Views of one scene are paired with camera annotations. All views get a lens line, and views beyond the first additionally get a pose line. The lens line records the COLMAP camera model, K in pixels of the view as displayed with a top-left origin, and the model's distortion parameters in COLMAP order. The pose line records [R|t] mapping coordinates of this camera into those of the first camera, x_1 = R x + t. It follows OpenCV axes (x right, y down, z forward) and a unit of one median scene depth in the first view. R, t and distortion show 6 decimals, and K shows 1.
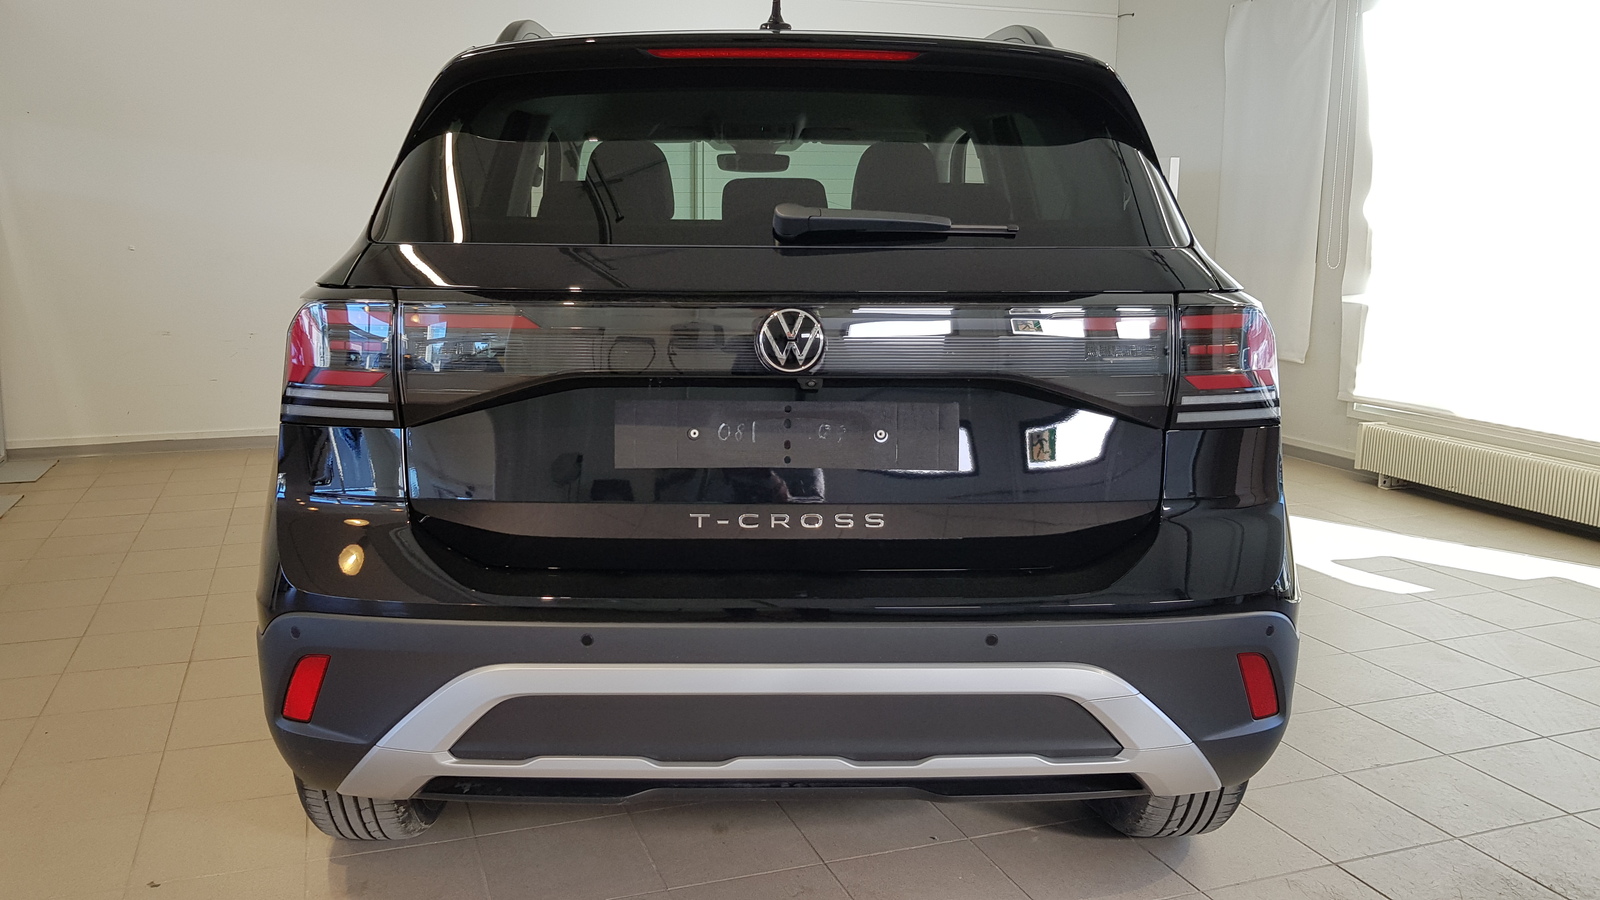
lens RADIAL K [[1259.8, 0, 800.0], [0, 1259.8, 450.0], [0, 0, 1]] dist [-0.003725, -0.003874]
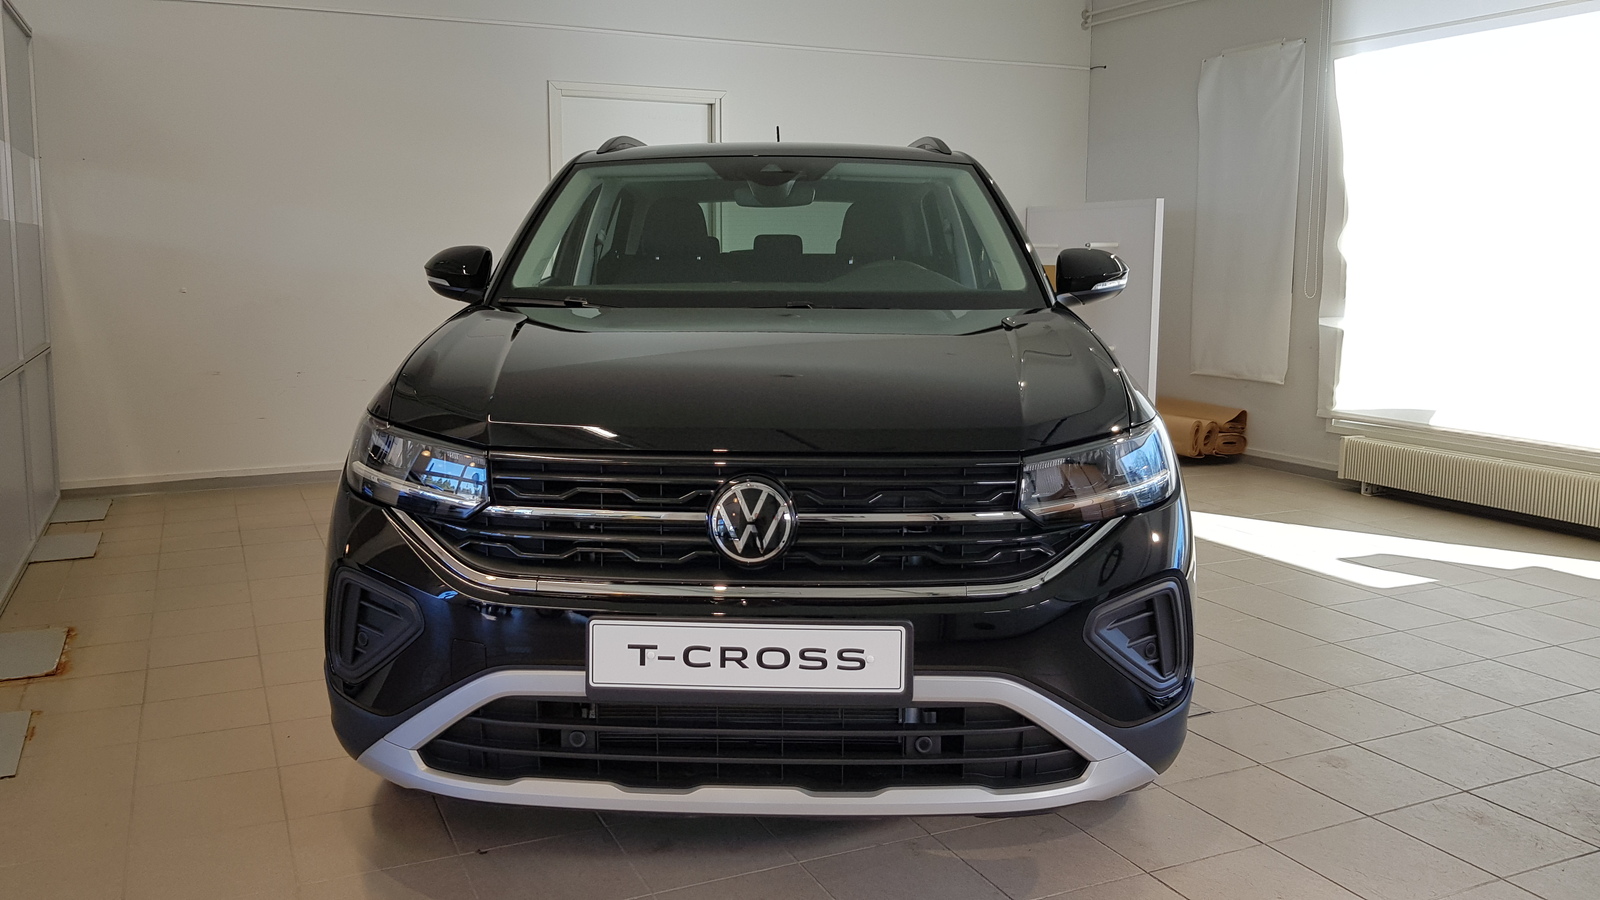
lens RADIAL K [[1259.8, 0, 800.0], [0, 1259.8, 450.0], [0, 0, 1]] dist [-0.003725, -0.003874]
pose [[0.996222, -0.021448, 0.084151, -0.122735], [0.023873, 0.999325, -0.027910, 0.009810], [-0.083496, 0.029814, 0.996062, -0.059453]]
